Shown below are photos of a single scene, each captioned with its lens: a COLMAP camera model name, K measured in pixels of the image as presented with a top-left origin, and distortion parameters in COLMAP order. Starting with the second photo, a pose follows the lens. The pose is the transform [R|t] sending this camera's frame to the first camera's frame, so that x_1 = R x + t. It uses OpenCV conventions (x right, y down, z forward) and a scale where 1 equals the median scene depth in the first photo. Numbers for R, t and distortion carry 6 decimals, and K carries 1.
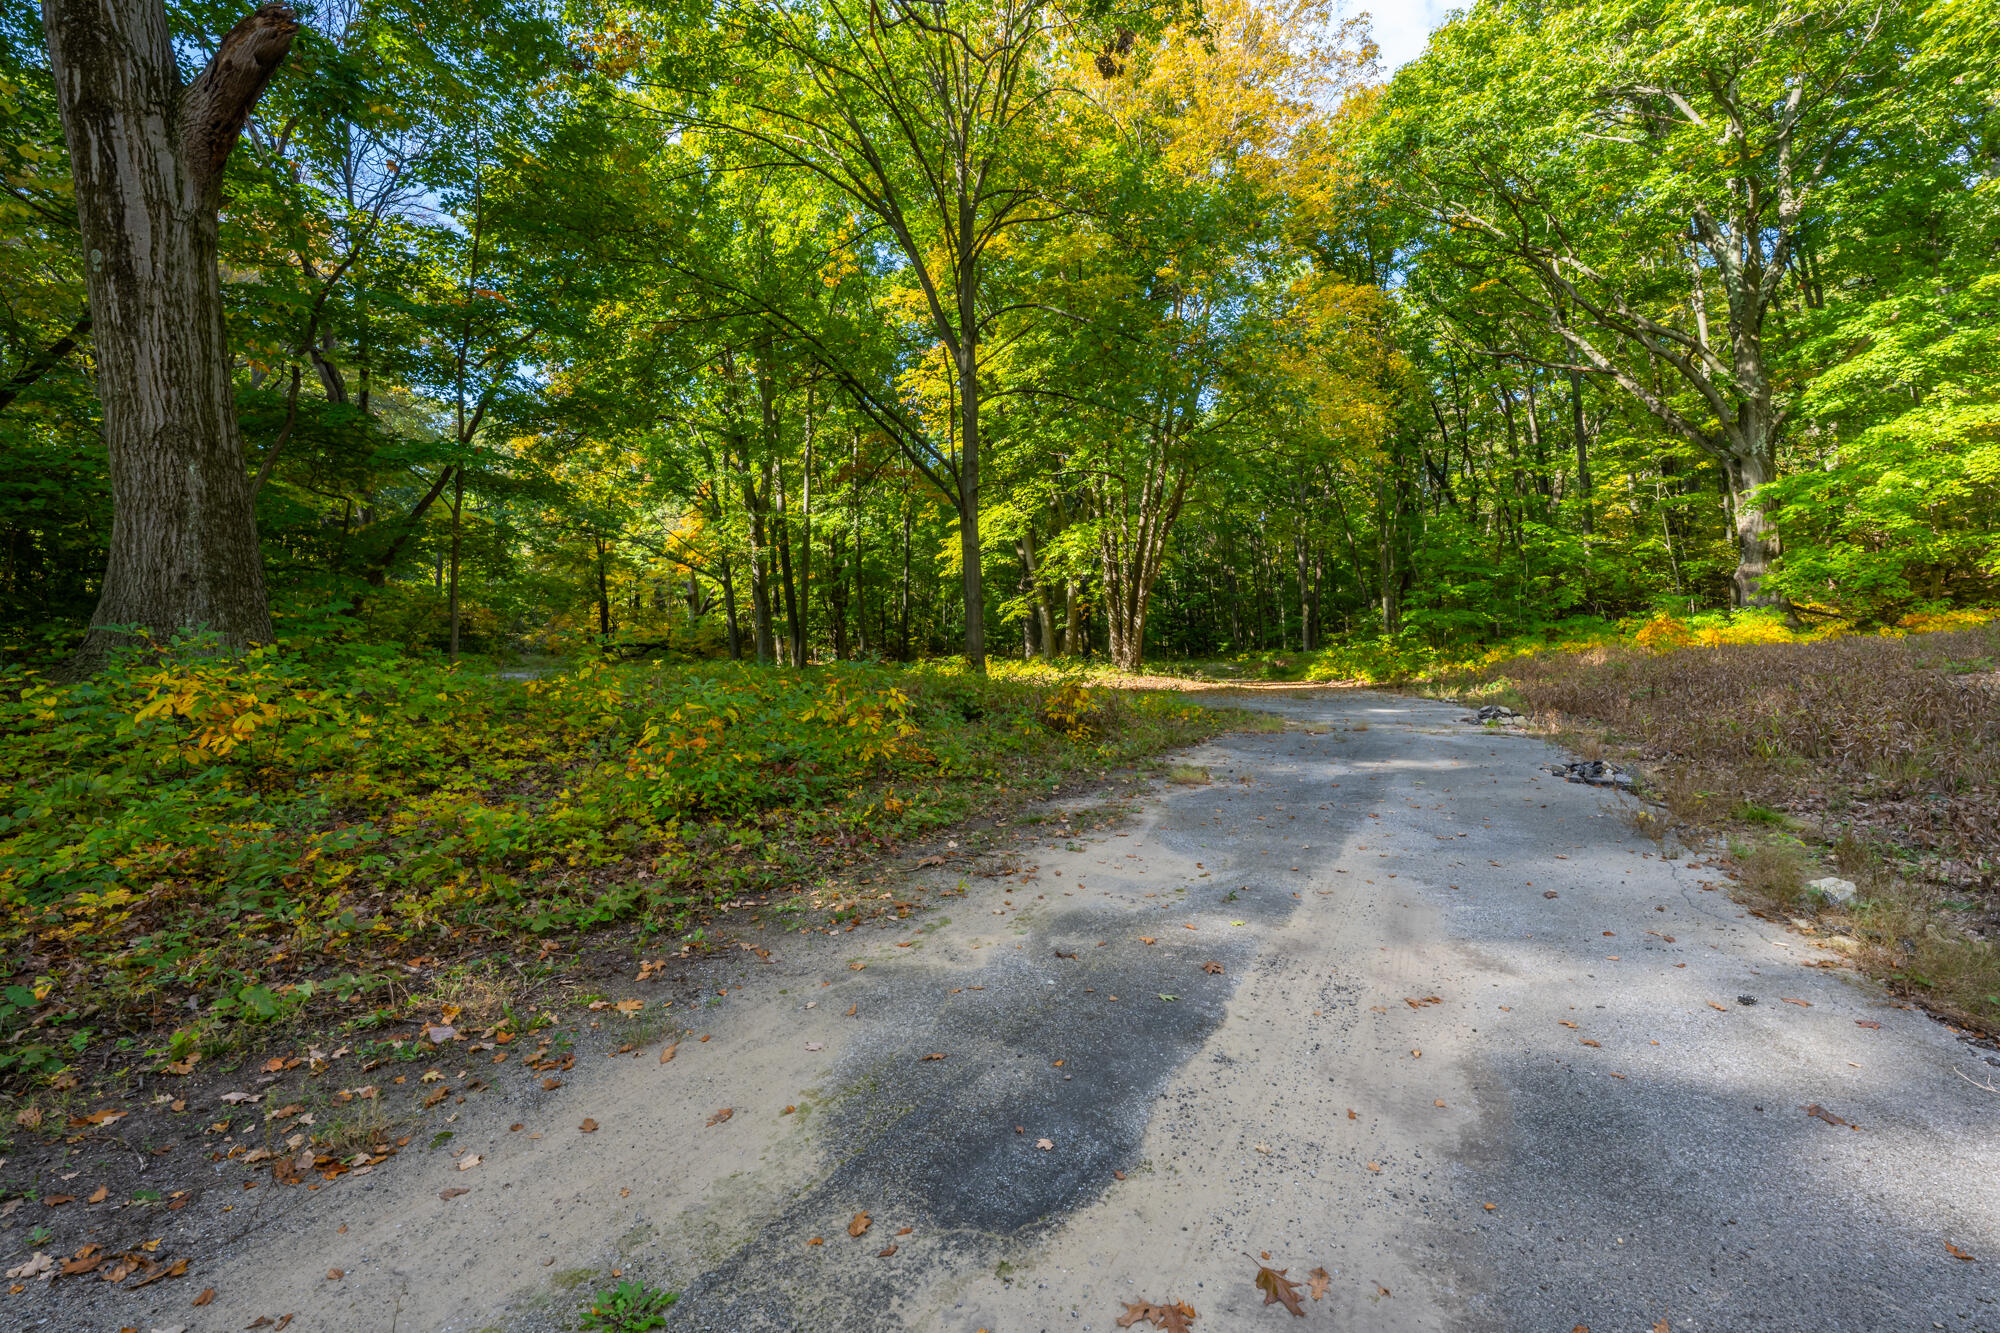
lens RADIAL K [[857.4, 0, 998.6], [0, 857.4, 661.8], [0, 0, 1]] dist [0.001290, -0.000009]
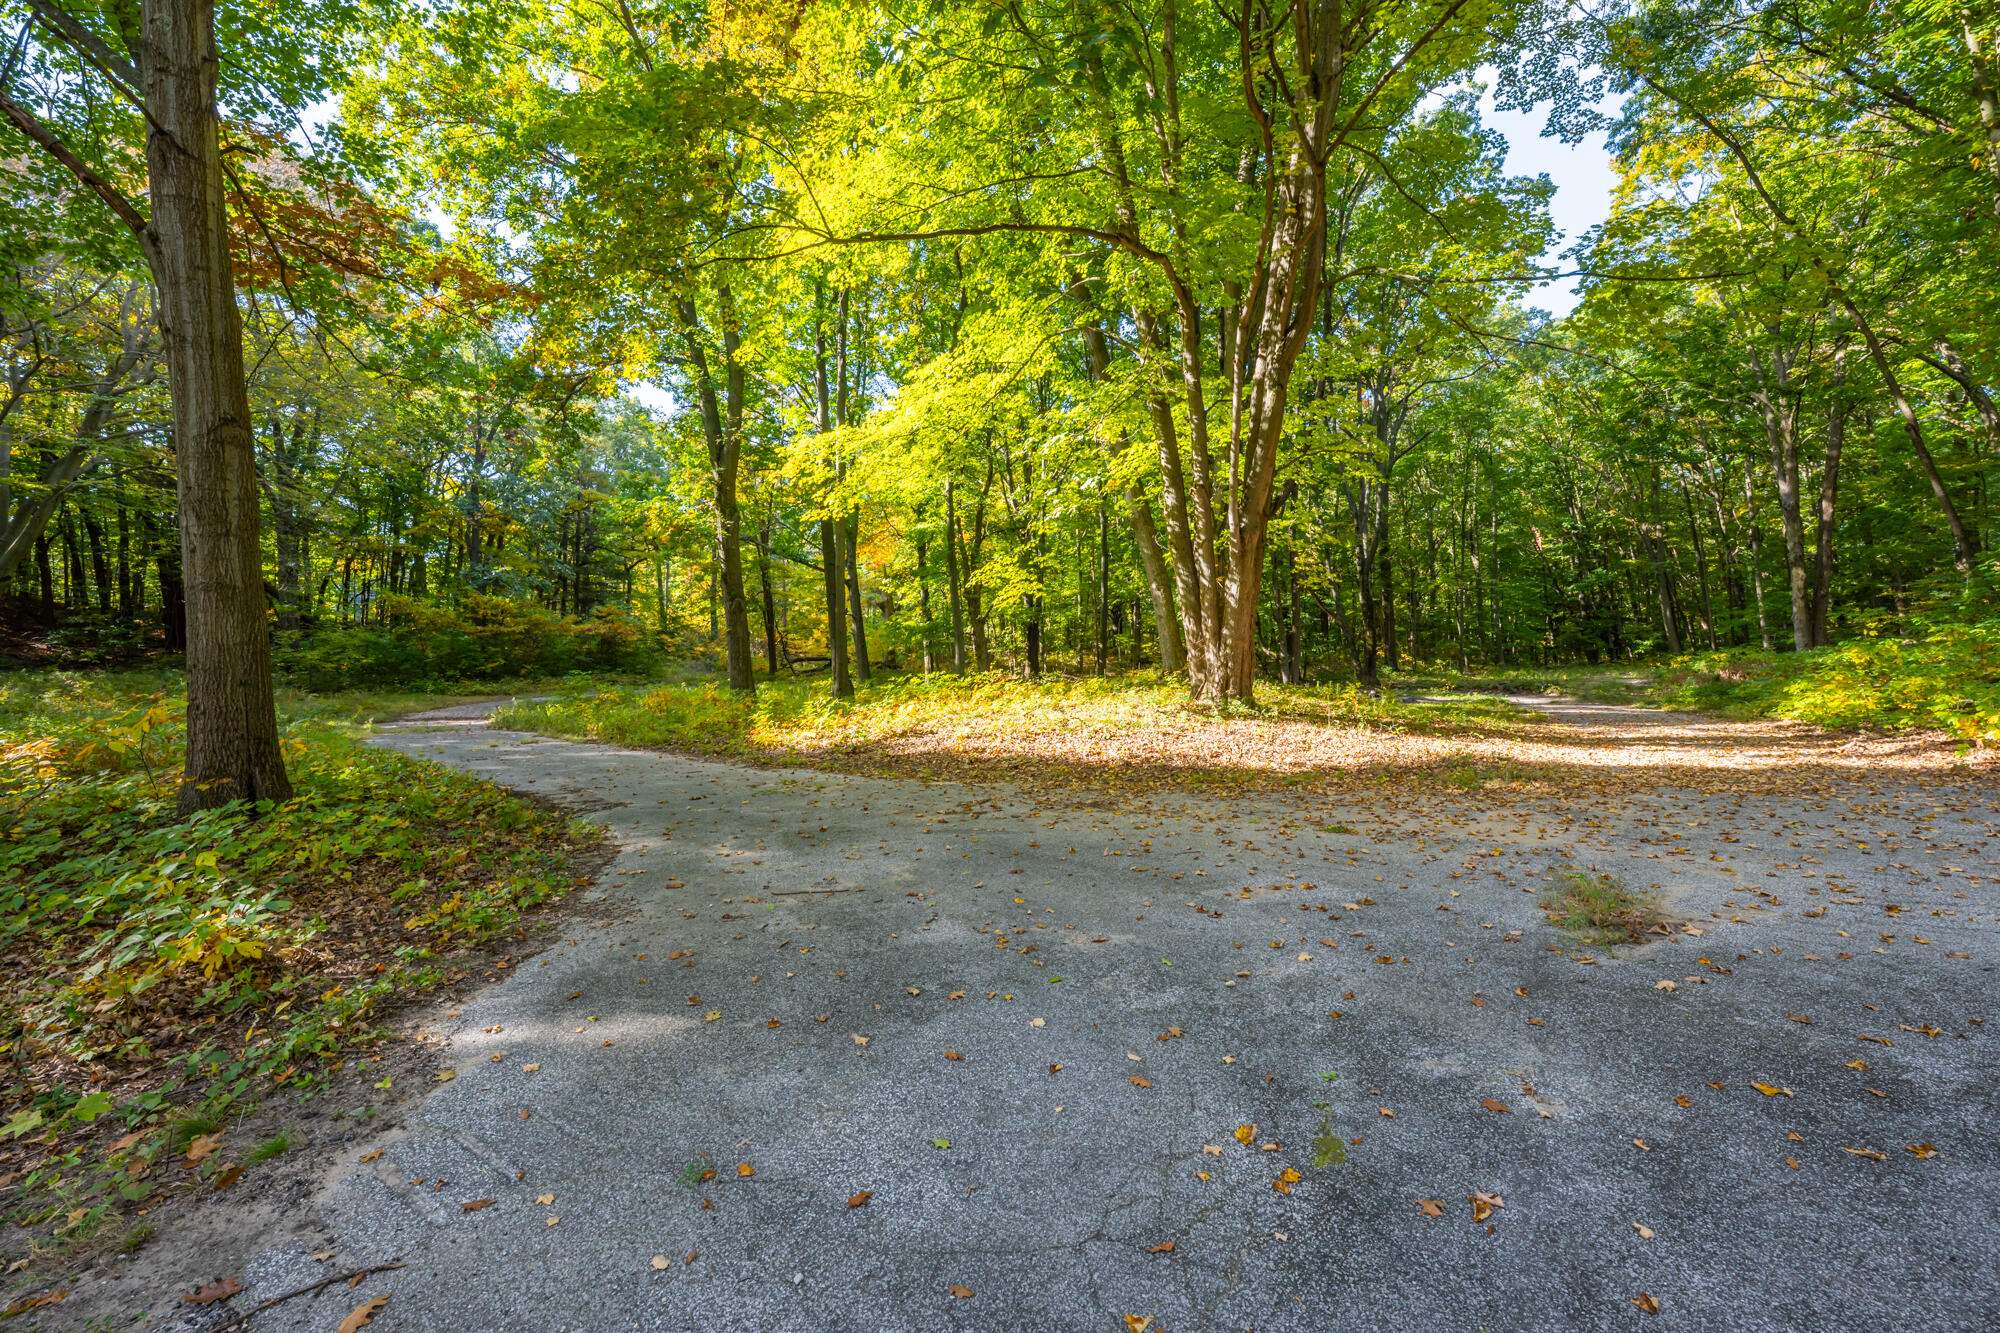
lens RADIAL K [[808.8, 0, 1003.9], [0, 808.8, 666.2], [0, 0, 1]] dist [-0.001065, 0.001001]
pose [[0.901688, -0.007164, -0.432328, 0.186109], [0.007170, 0.999973, -0.001617, -0.007870], [0.432328, -0.001642, 0.901715, 0.471379]]
